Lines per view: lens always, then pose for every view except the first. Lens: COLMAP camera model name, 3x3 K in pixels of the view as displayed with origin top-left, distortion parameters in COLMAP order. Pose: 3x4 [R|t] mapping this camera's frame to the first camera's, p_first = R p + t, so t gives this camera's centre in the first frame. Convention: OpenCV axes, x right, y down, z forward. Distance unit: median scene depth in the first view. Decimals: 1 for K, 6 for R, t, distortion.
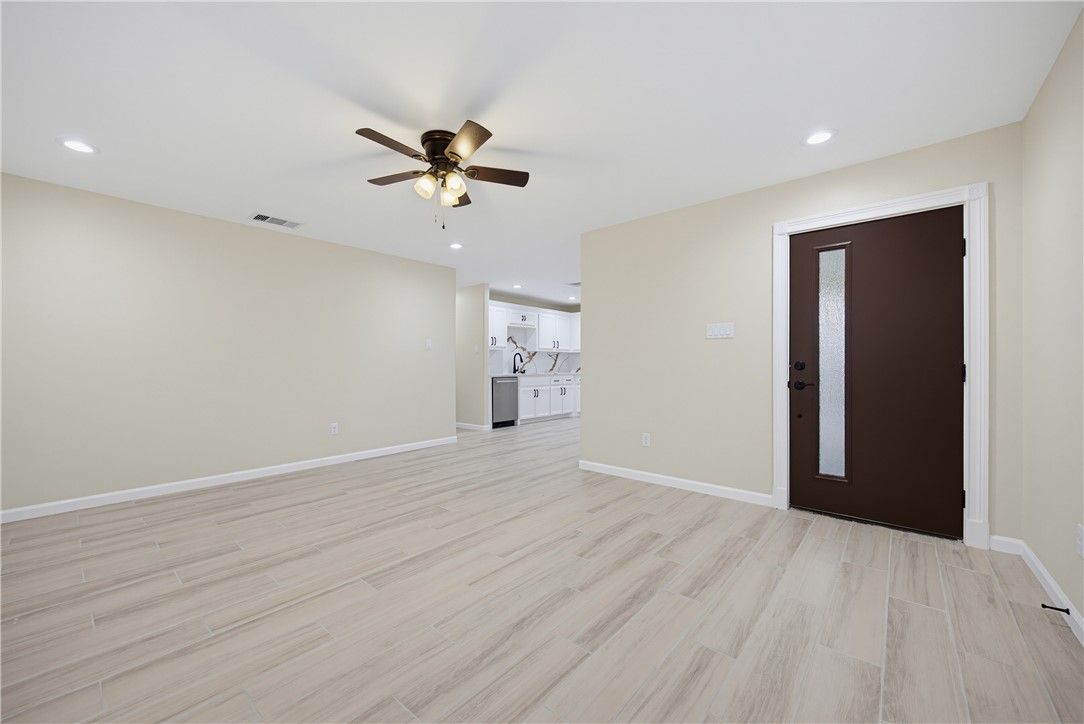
lens RADIAL K [[414.2, 0, 542.0], [0, 414.2, 362.0], [0, 0, 1]] dist [-0.028892, -0.000207]
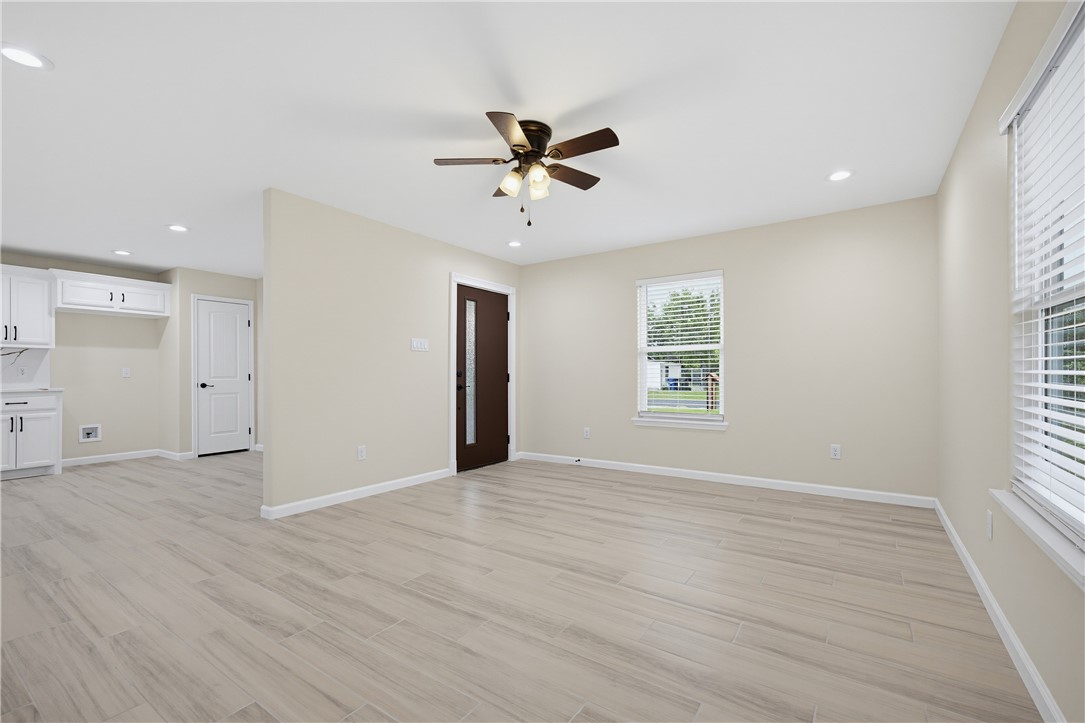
lens RADIAL K [[459.8, 0, 548.0], [0, 459.8, 373.1], [0, 0, 1]] dist [0.000177, -0.000109]
pose [[-0.109527, 0.002355, 0.993981, -1.039298], [-0.006633, 0.999973, -0.003100, 0.008677], [-0.993962, -0.006933, -0.109509, 0.863999]]
